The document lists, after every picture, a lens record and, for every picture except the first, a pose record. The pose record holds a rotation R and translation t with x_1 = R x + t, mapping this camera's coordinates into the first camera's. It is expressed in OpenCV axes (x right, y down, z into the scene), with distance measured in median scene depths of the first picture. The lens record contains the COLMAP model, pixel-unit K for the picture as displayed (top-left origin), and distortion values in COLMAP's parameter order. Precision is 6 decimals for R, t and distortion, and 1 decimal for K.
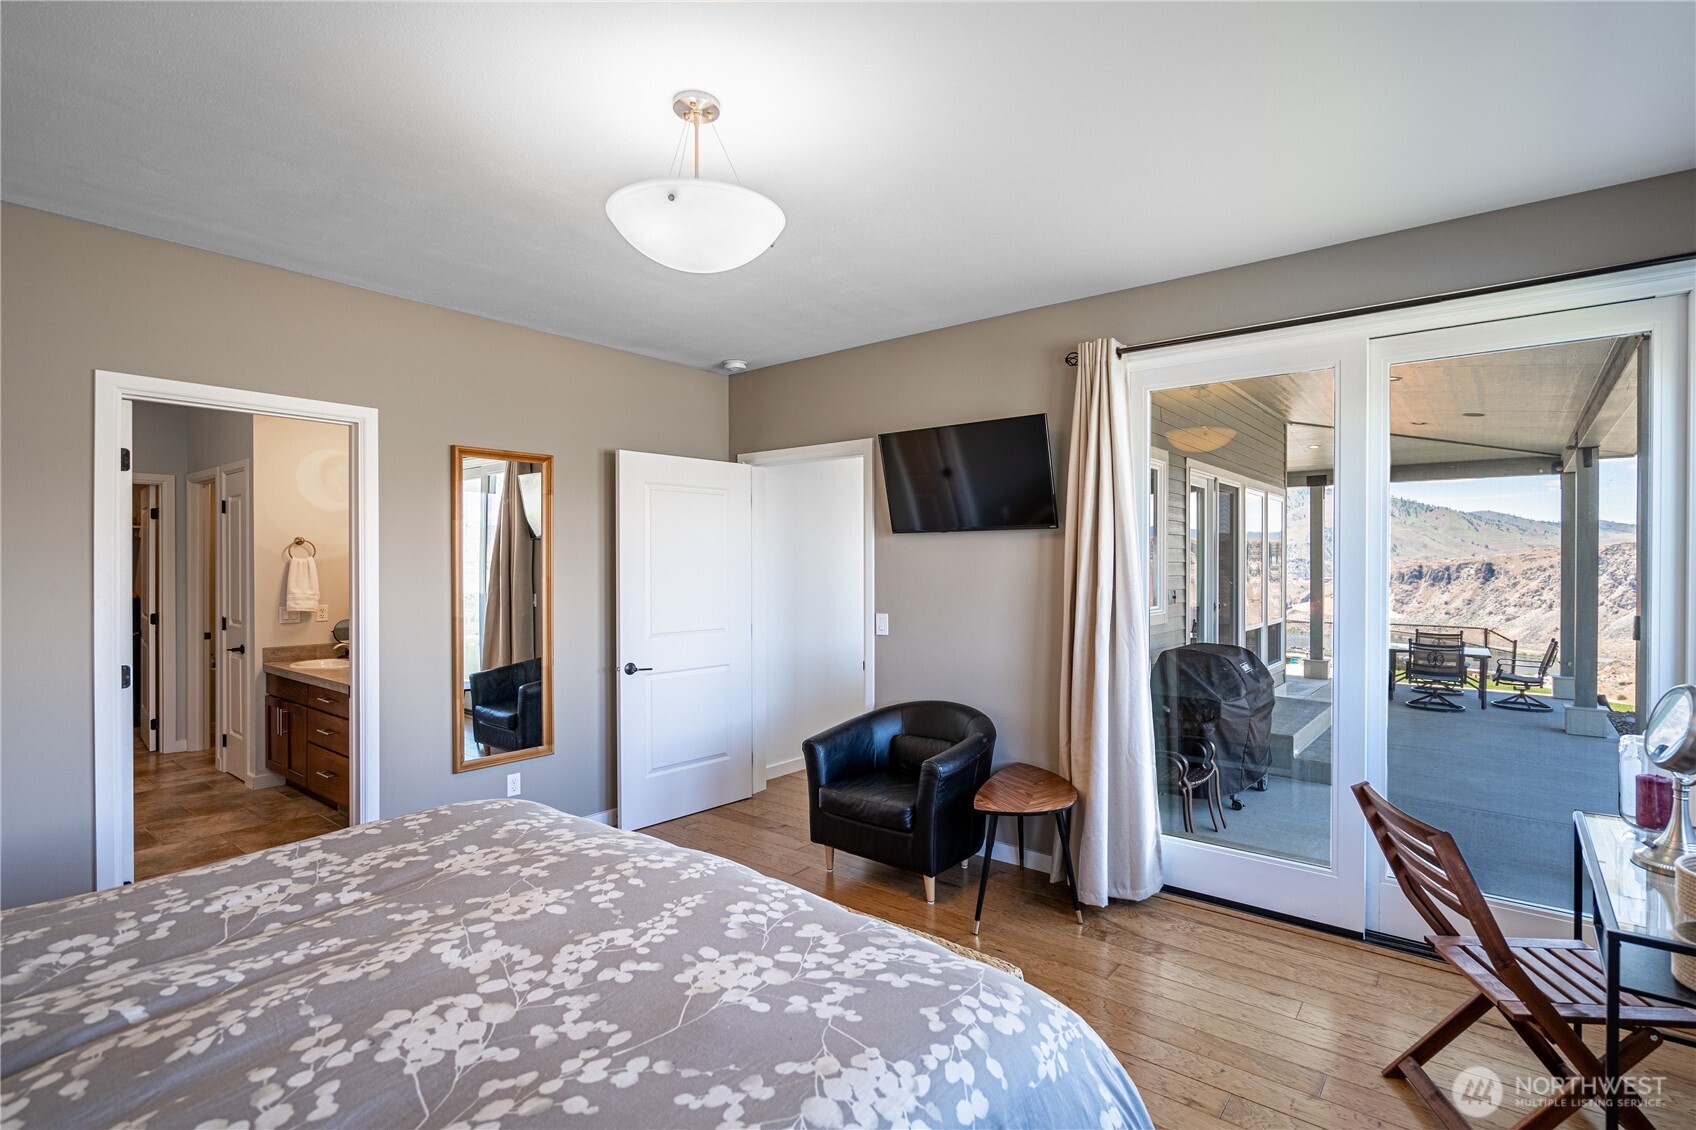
lens RADIAL K [[810.9, 0, 857.9], [0, 810.9, 578.1], [0, 0, 1]] dist [-0.004785, 0.004939]
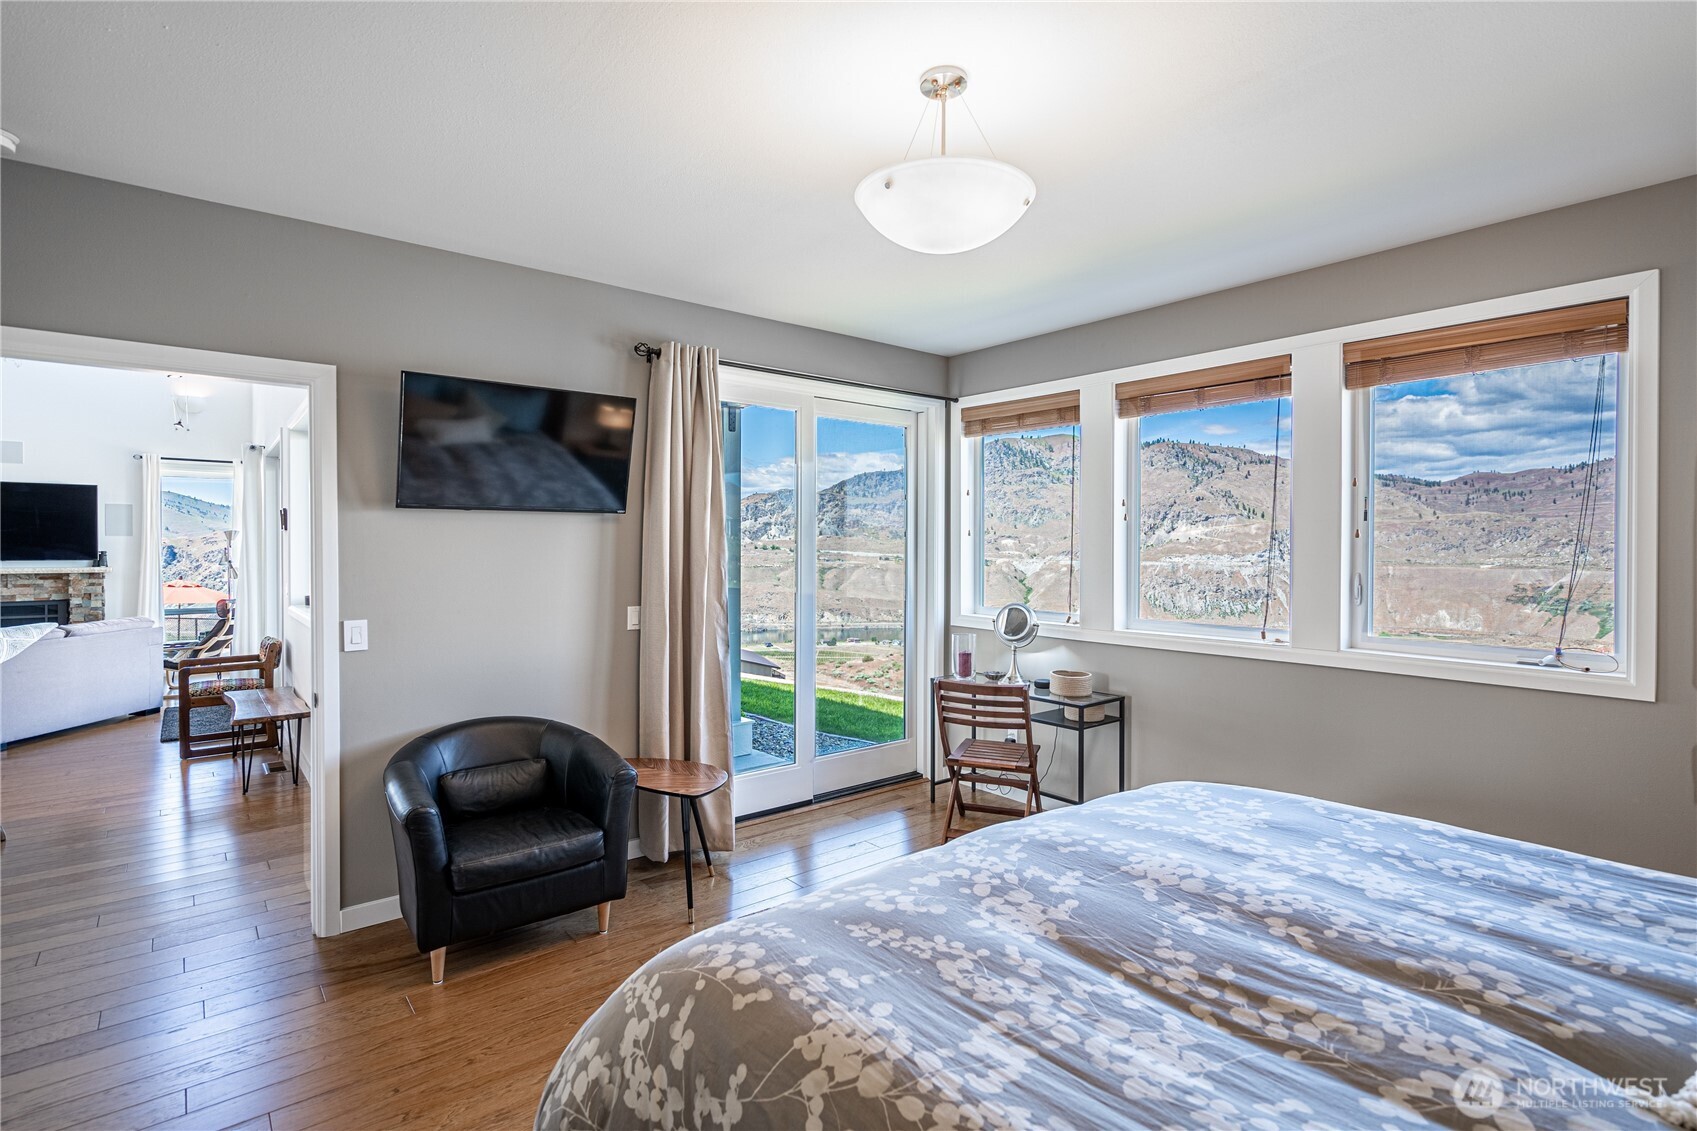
lens RADIAL K [[811.4, 0, 854.8], [0, 811.4, 579.5], [0, 0, 1]] dist [-0.004785, 0.004939]
pose [[0.200733, -0.035528, 0.979002, -1.170480], [0.013240, 0.999349, 0.033552, -0.016455], [-0.979557, 0.006227, 0.201072, 0.906932]]
